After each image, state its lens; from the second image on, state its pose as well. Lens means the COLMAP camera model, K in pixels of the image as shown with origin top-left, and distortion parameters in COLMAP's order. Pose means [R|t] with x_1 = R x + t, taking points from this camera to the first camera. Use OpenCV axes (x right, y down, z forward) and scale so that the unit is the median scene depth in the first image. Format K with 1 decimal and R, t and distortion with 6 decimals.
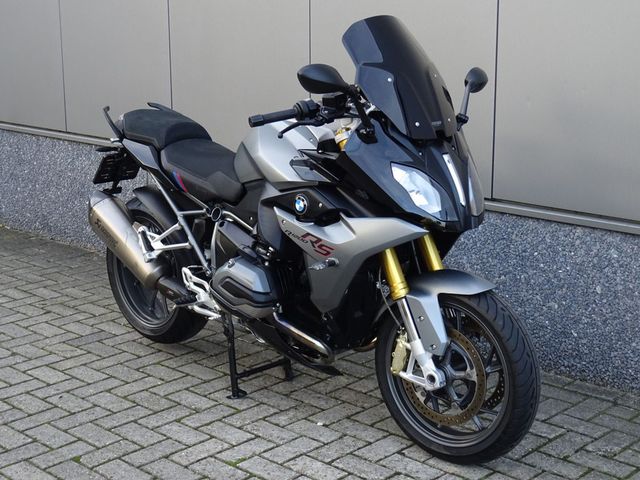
lens RADIAL K [[1074.7, 0, 319.8], [0, 1074.7, 240.0], [0, 0, 1]] dist [0.041207, 0.000000]
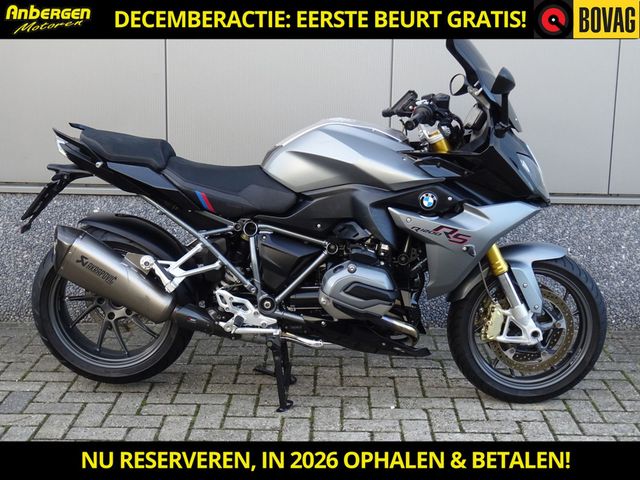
lens RADIAL K [[925.8, 0, 320.0], [0, 925.8, 240.1], [0, 0, 1]] dist [0.025911, 0.000000]
pose [[0.710574, -0.124963, 0.692437, -0.739226], [0.134552, 0.990074, 0.040601, -0.046187], [-0.690638, 0.064319, 0.720335, 0.408569]]
